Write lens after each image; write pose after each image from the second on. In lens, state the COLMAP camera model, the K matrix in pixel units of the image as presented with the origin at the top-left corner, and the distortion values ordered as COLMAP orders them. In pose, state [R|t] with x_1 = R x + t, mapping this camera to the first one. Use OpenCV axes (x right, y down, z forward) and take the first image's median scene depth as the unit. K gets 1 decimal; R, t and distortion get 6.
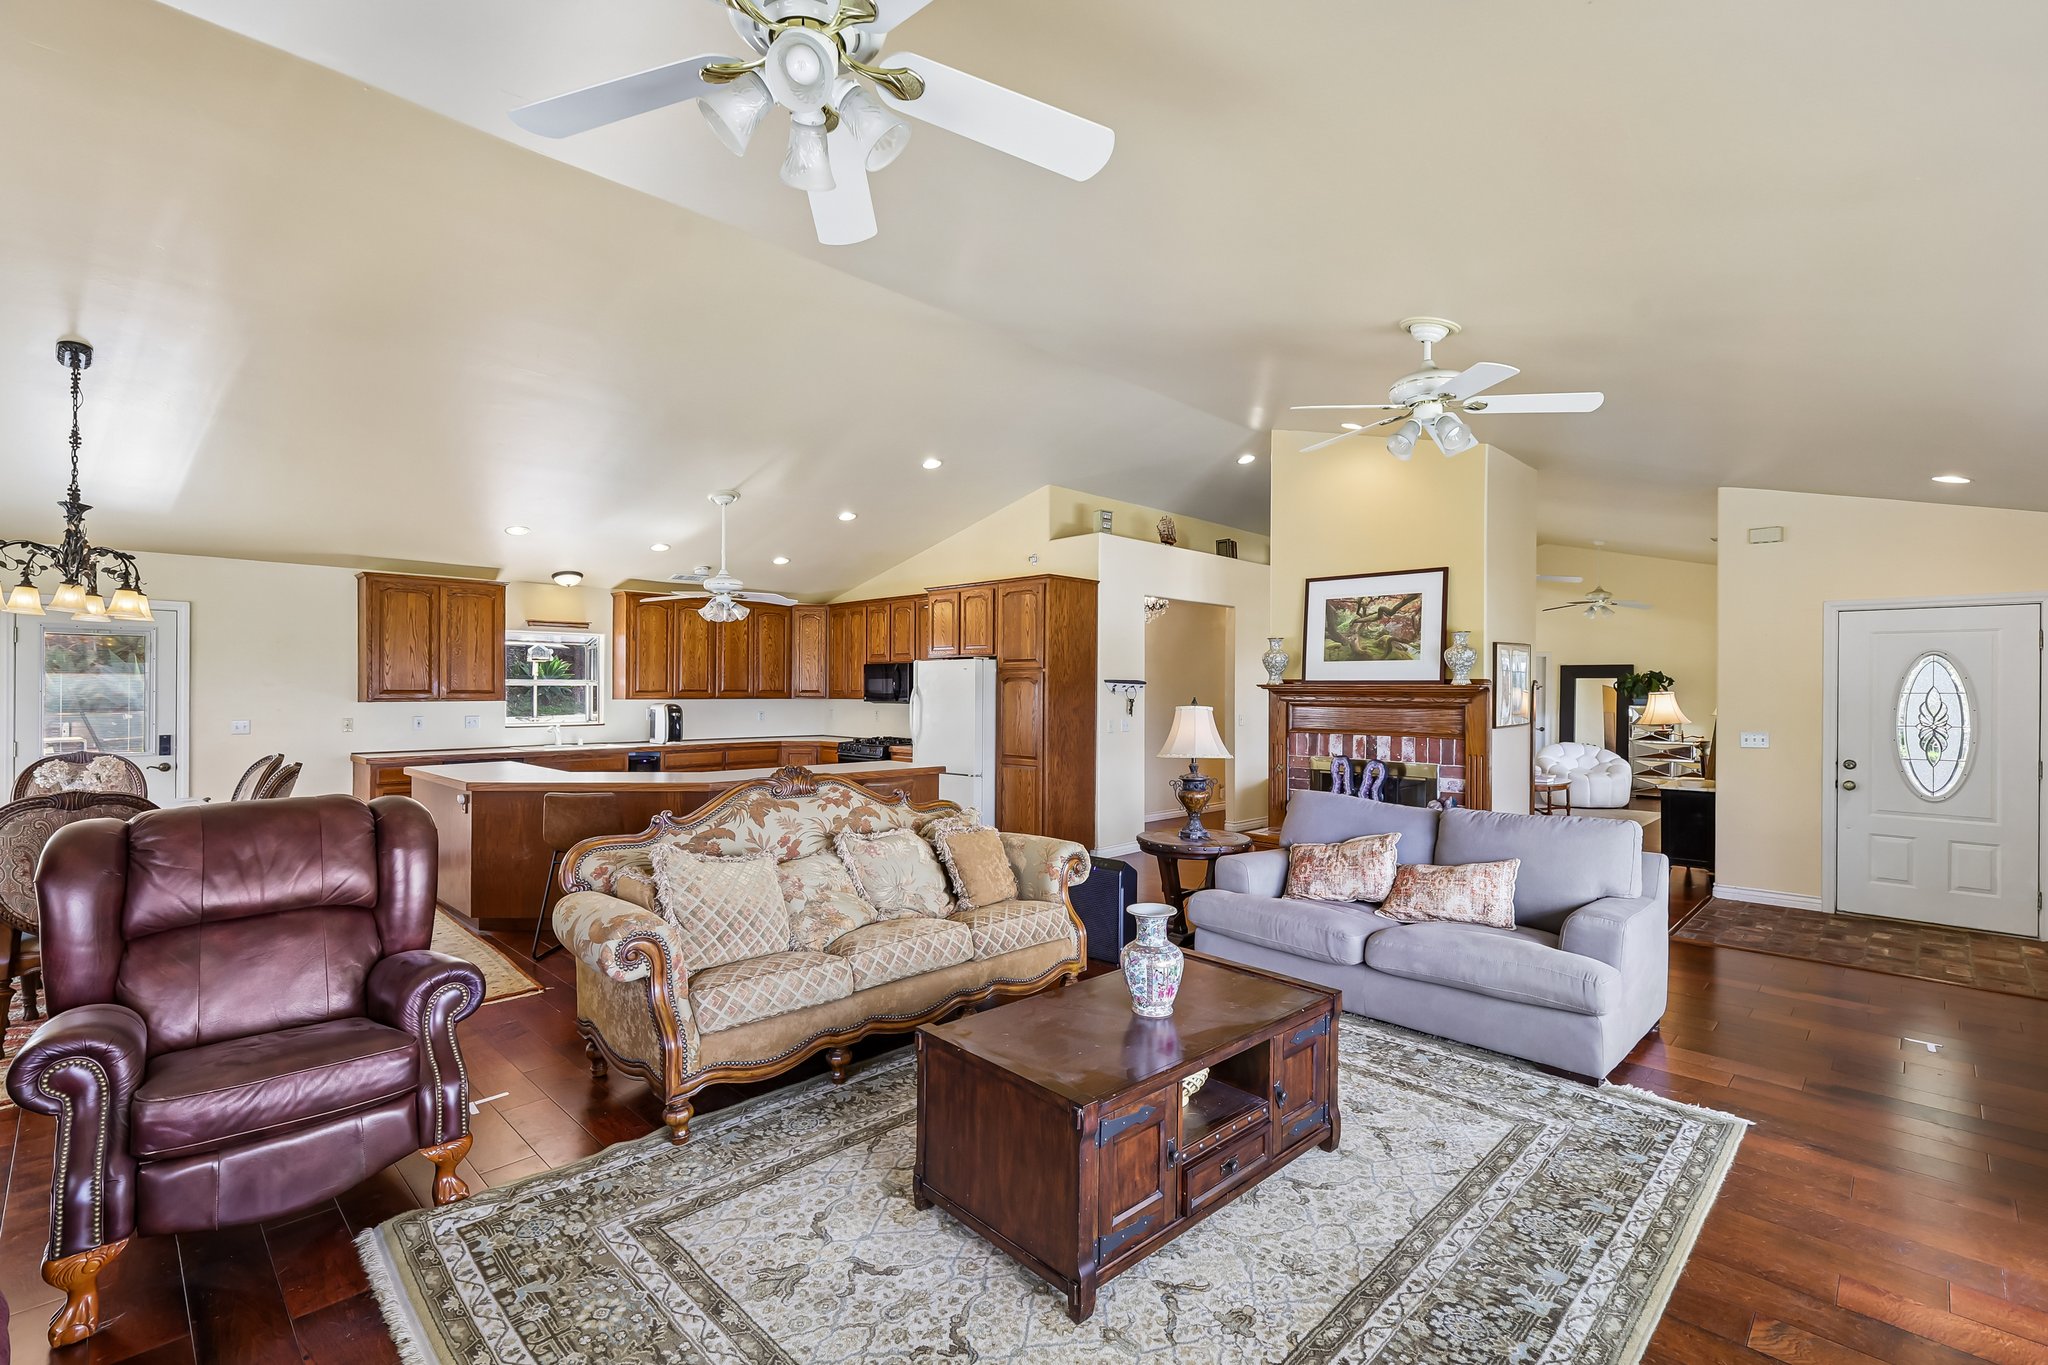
lens RADIAL K [[910.7, 0, 1028.6], [0, 910.7, 691.0], [0, 0, 1]] dist [0.002668, -0.000147]
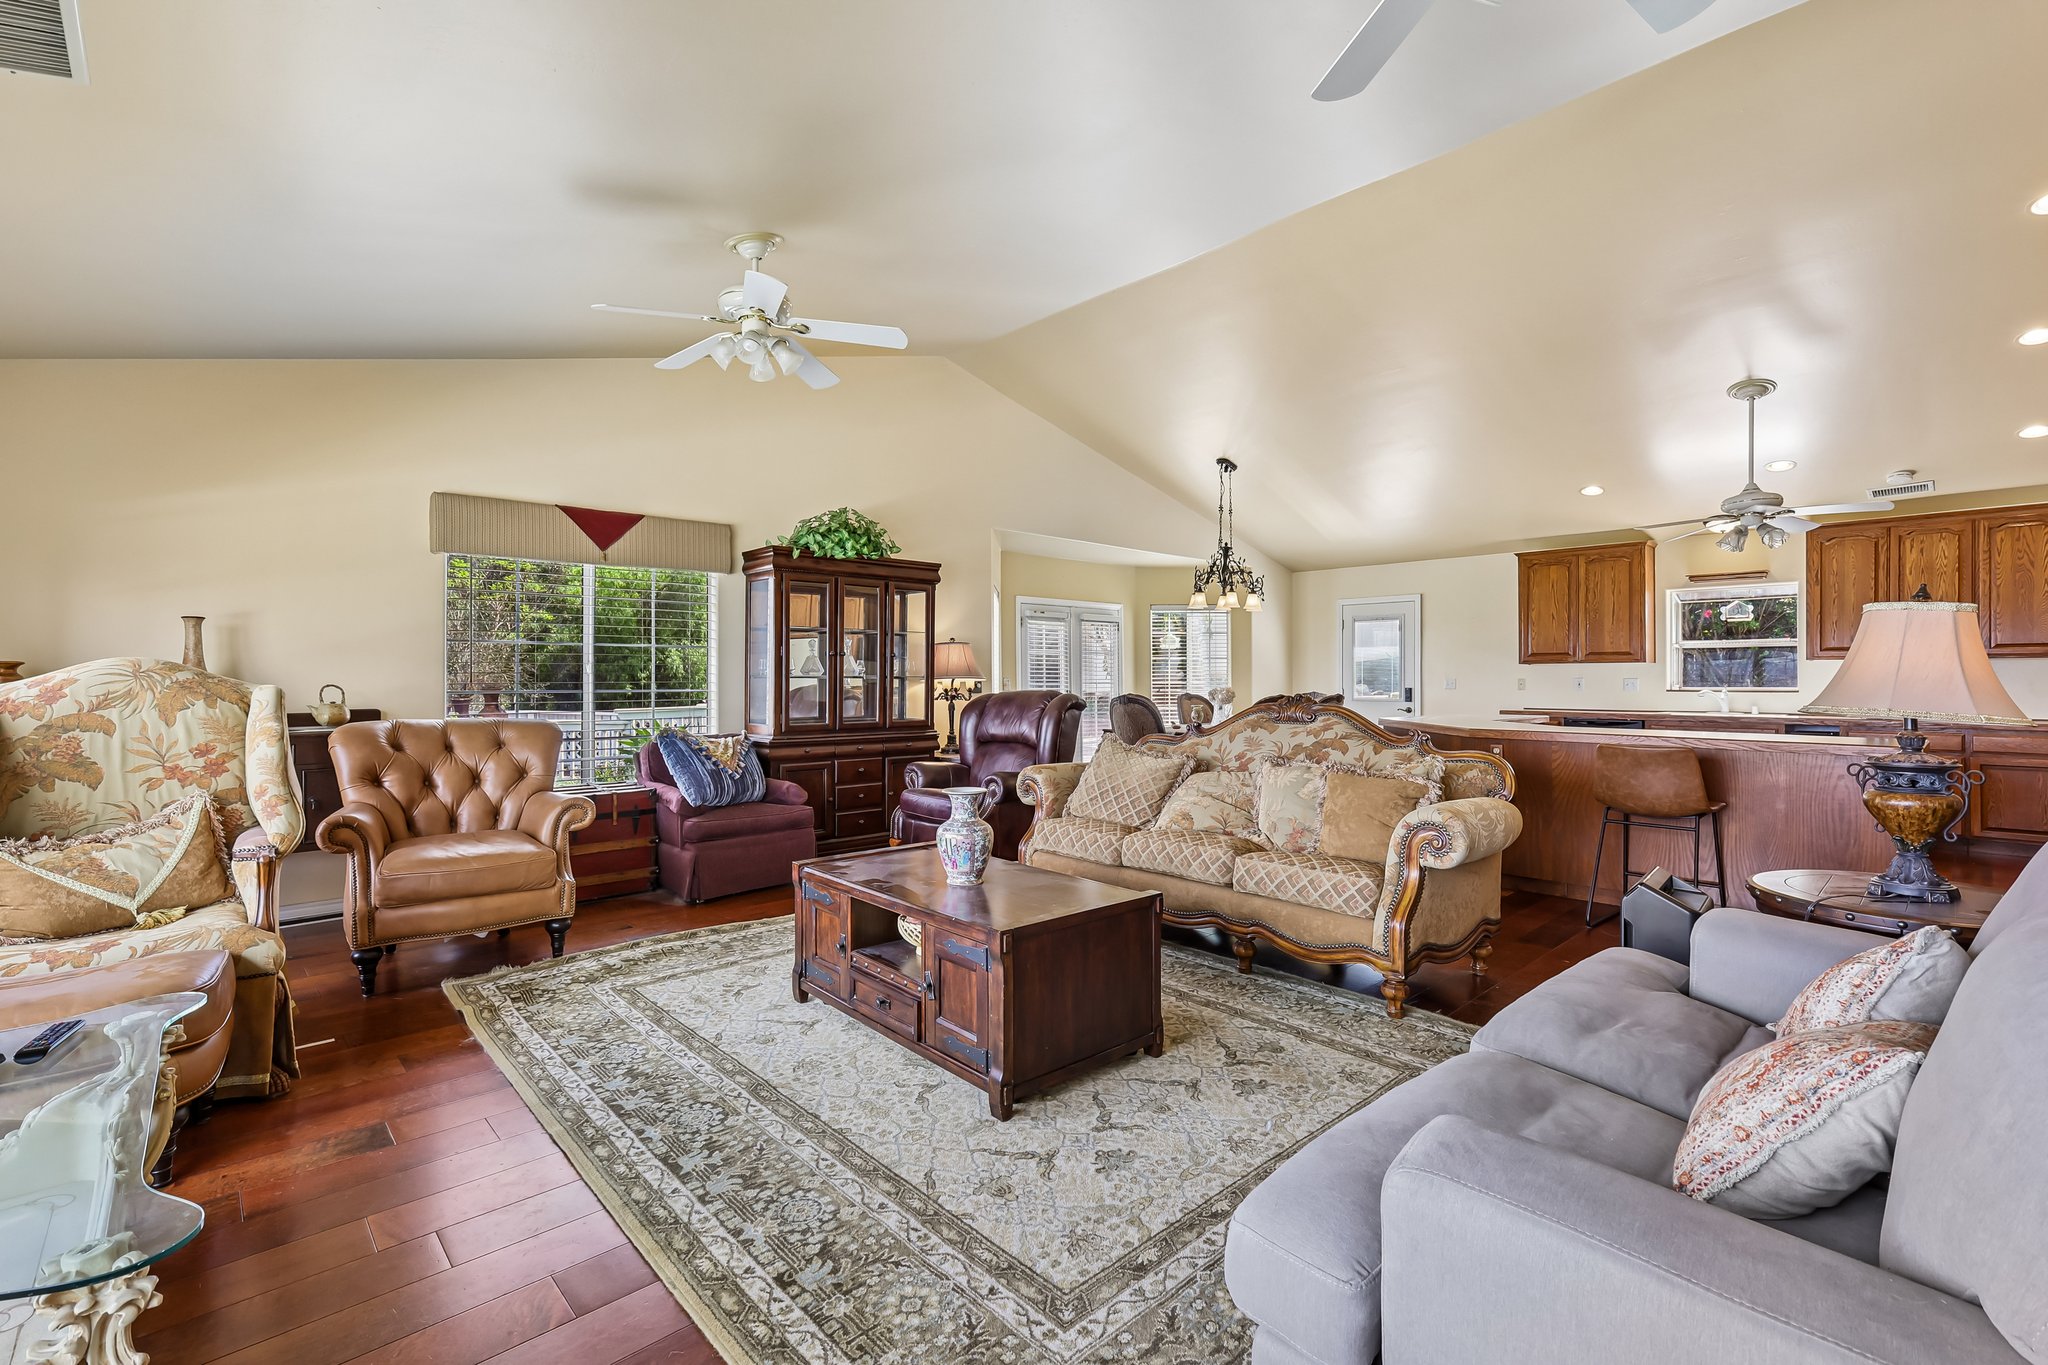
lens RADIAL K [[910.7, 0, 1026.6], [0, 910.7, 675.3], [0, 0, 1]] dist [0.002668, -0.000147]
pose [[-0.041495, -0.009717, -0.999091, 0.467002], [-0.007207, 0.999930, -0.009426, 0.042195], [0.999113, 0.006809, -0.041562, 0.422424]]
